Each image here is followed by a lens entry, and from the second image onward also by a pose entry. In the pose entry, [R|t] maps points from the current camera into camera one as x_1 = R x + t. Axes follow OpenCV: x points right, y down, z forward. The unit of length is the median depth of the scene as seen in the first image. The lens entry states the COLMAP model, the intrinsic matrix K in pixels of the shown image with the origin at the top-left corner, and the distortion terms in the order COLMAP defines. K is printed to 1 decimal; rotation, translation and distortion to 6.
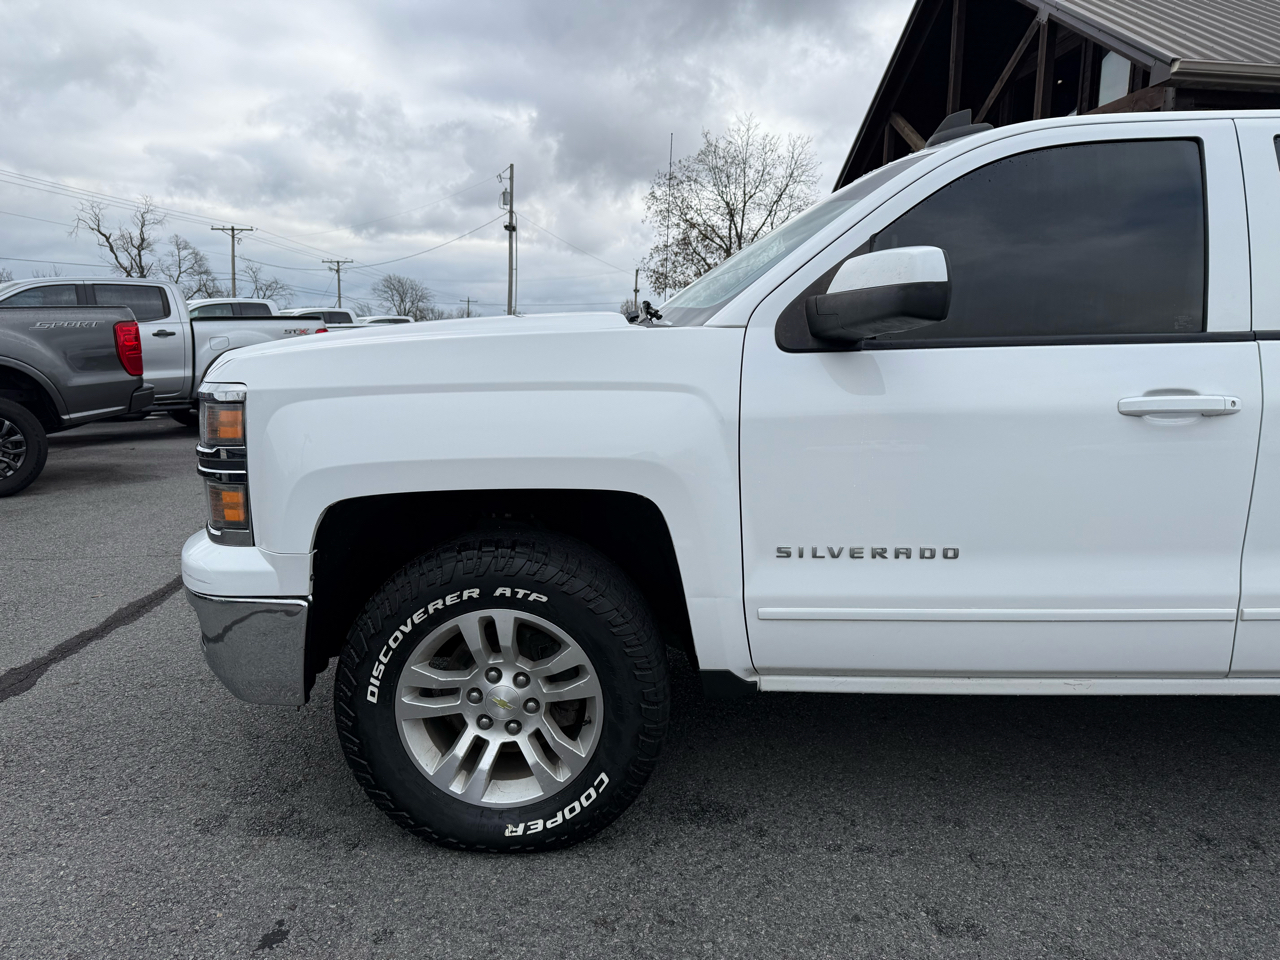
lens RADIAL K [[902.9, 0, 641.6], [0, 902.9, 473.2], [0, 0, 1]] dist [0.031985, -0.036230]
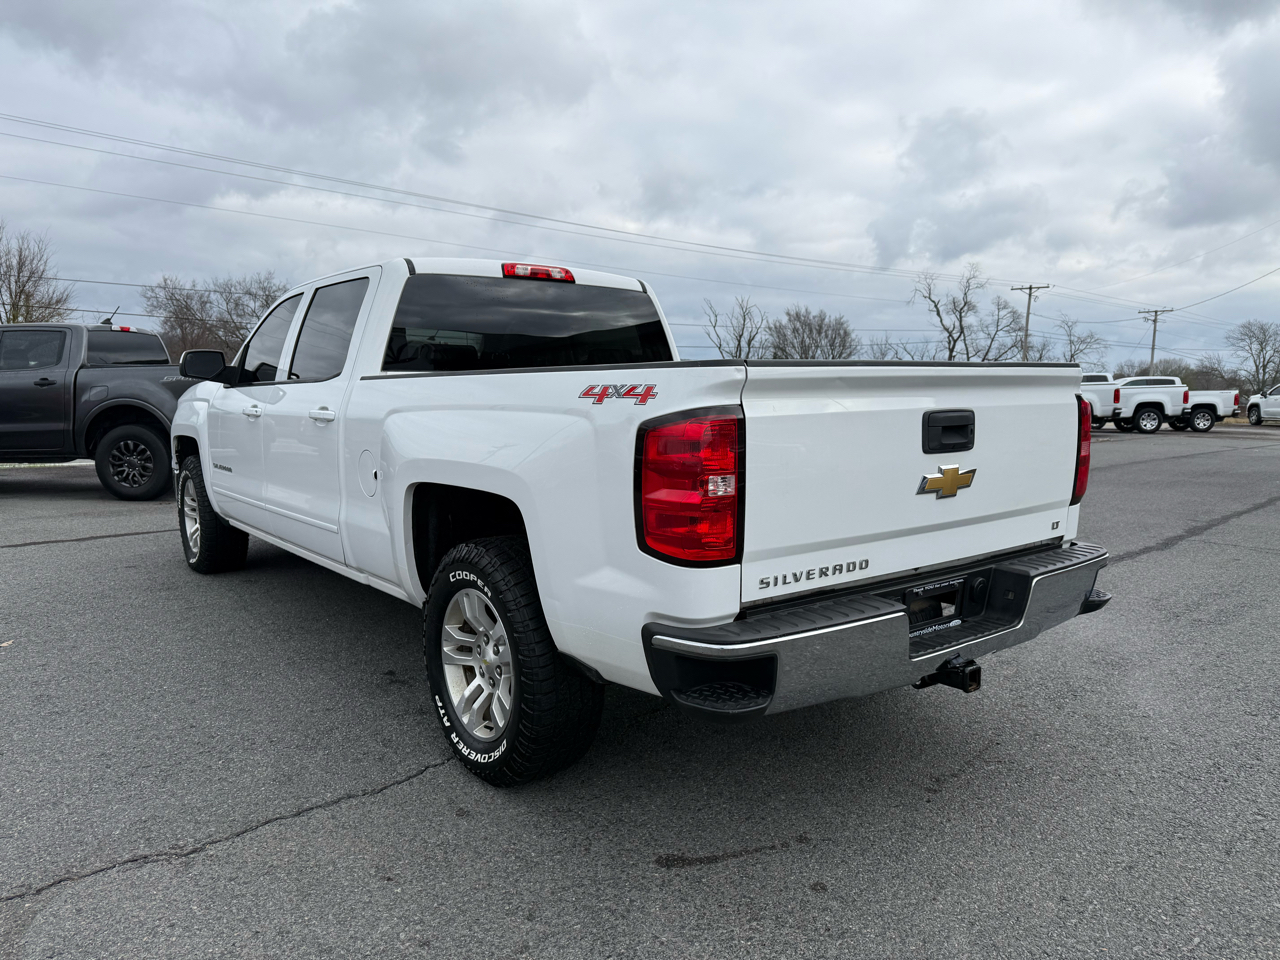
lens RADIAL K [[902.9, 0, 638.9], [0, 902.9, 468.7], [0, 0, 1]] dist [0.031985, -0.036230]
pose [[0.625615, 0.075156, -0.776504, 2.766485], [-0.123663, 0.992318, -0.003589, -0.039143], [0.770269, 0.098270, 0.630103, 0.275031]]
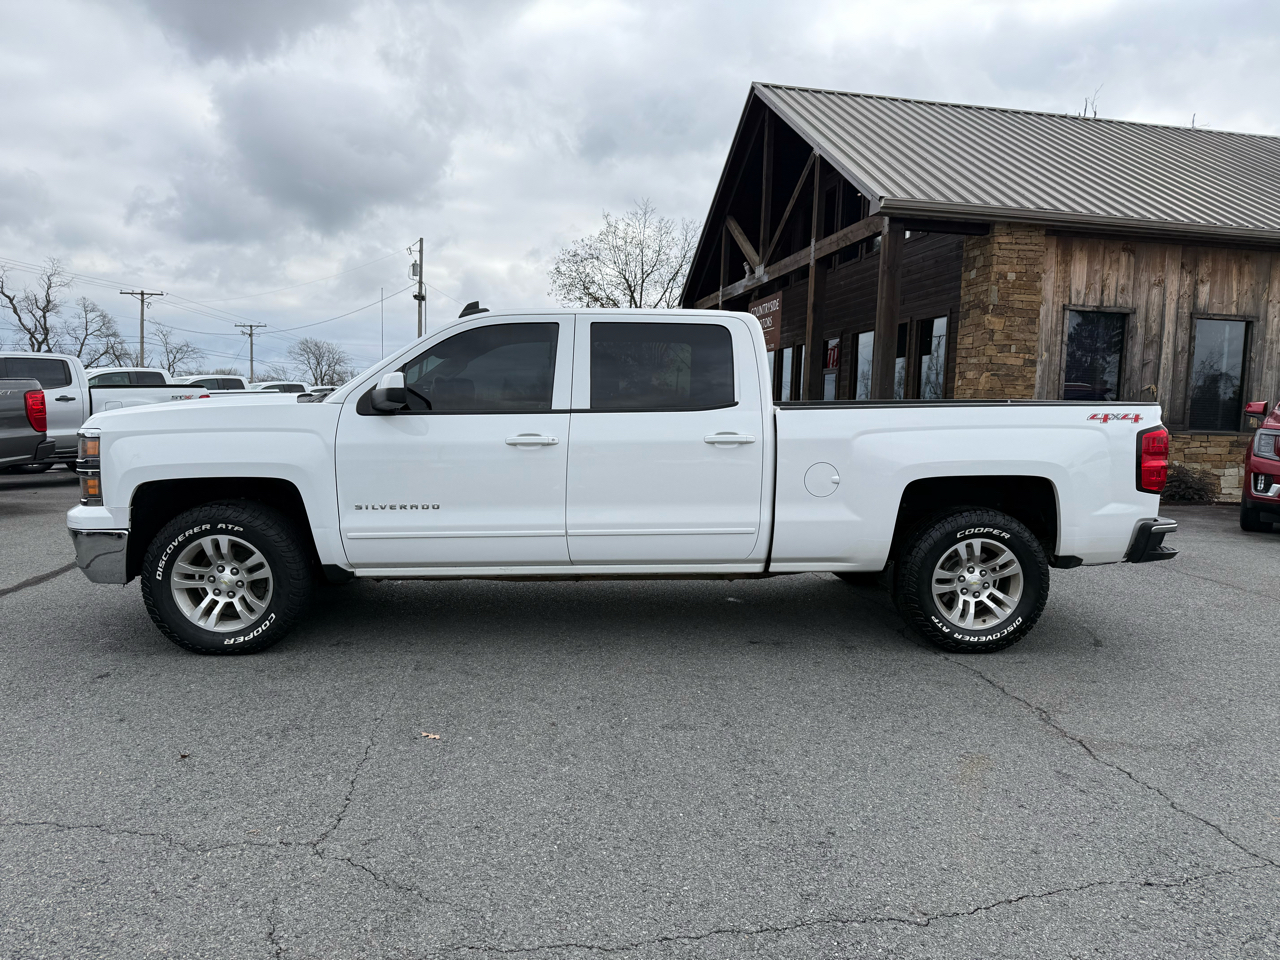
lens RADIAL K [[902.9, 0, 646.4], [0, 902.9, 483.7], [0, 0, 1]] dist [0.031985, -0.036230]
pose [[0.996348, -0.001139, 0.085378, 0.624675], [0.006167, 0.998260, -0.058646, 0.152575], [-0.085162, 0.058958, 0.994621, -1.160384]]
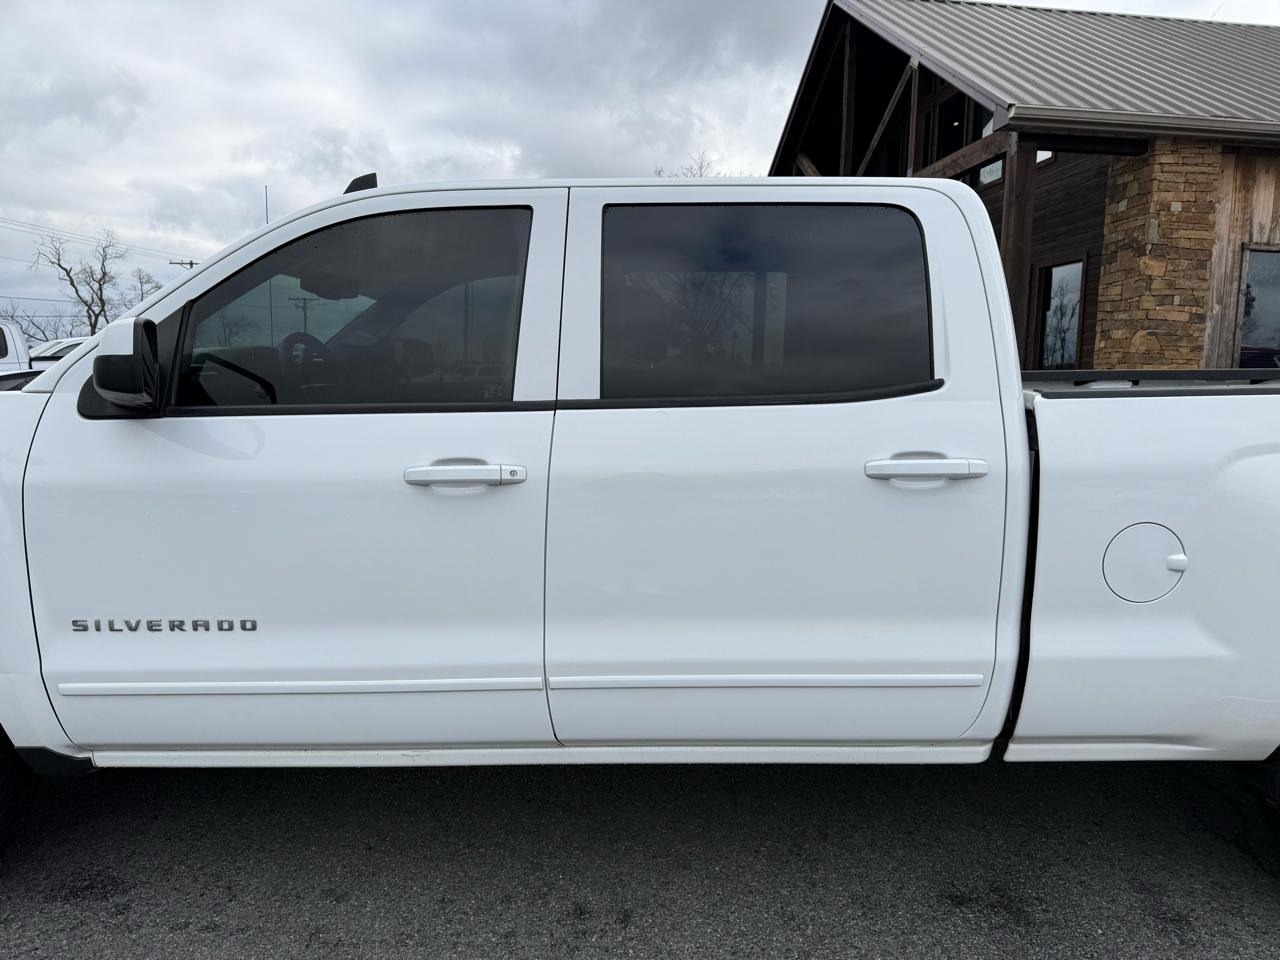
lens RADIAL K [[902.9, 0, 638.9], [0, 902.9, 476.9], [0, 0, 1]] dist [0.031985, -0.036230]
pose [[0.999854, -0.002614, 0.016882, 0.697455], [0.003141, 0.999506, -0.031262, -0.037067], [-0.016792, 0.031310, 0.999369, 0.006832]]
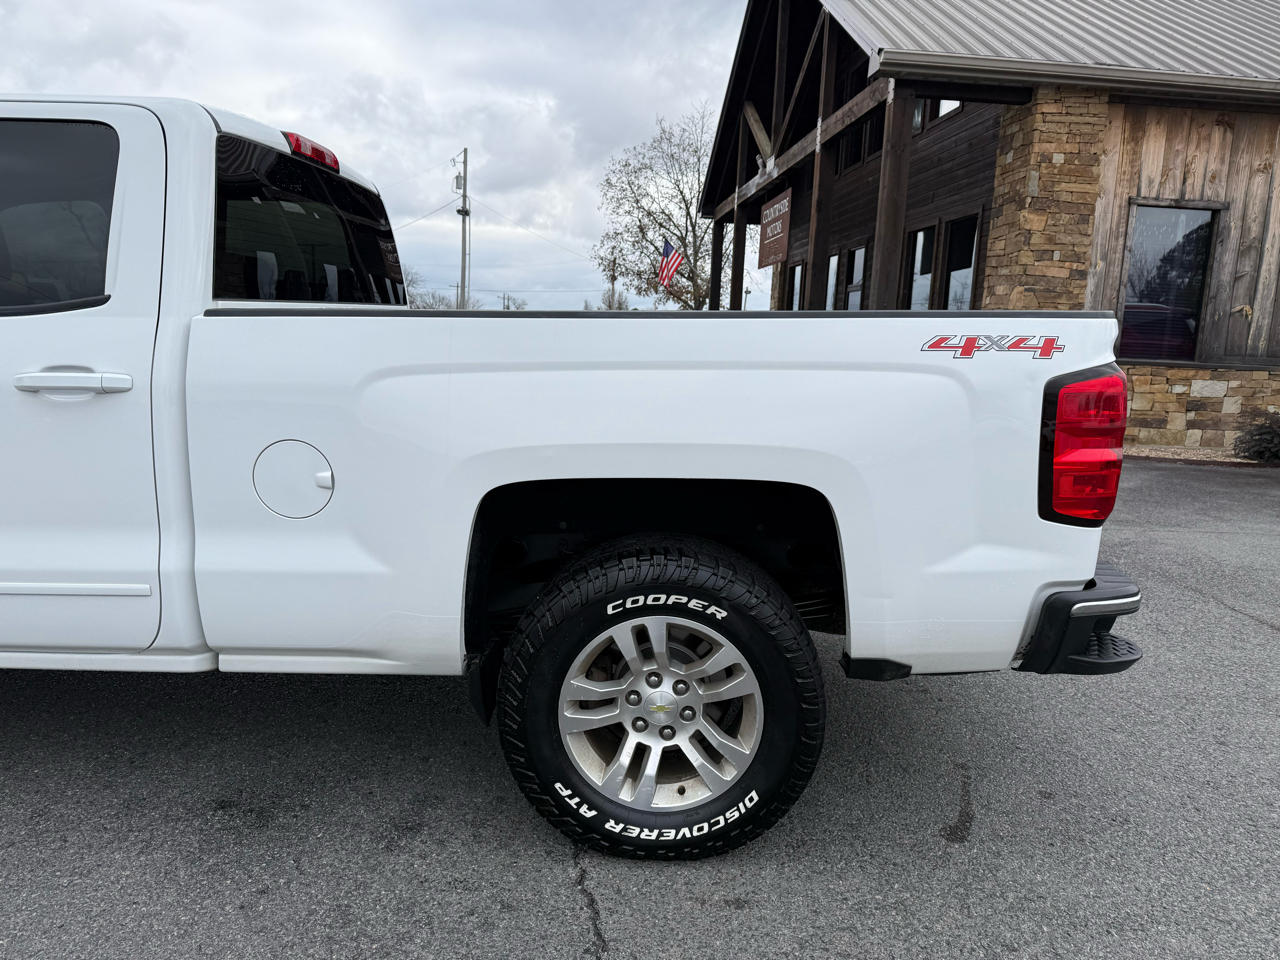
lens RADIAL K [[902.9, 0, 640.7], [0, 902.9, 476.7], [0, 0, 1]] dist [0.031985, -0.036230]
pose [[0.999752, 0.019184, -0.011344, 1.589869], [-0.018994, 0.999682, 0.016564, -0.002487], [0.011658, -0.016345, 0.999798, -0.016317]]
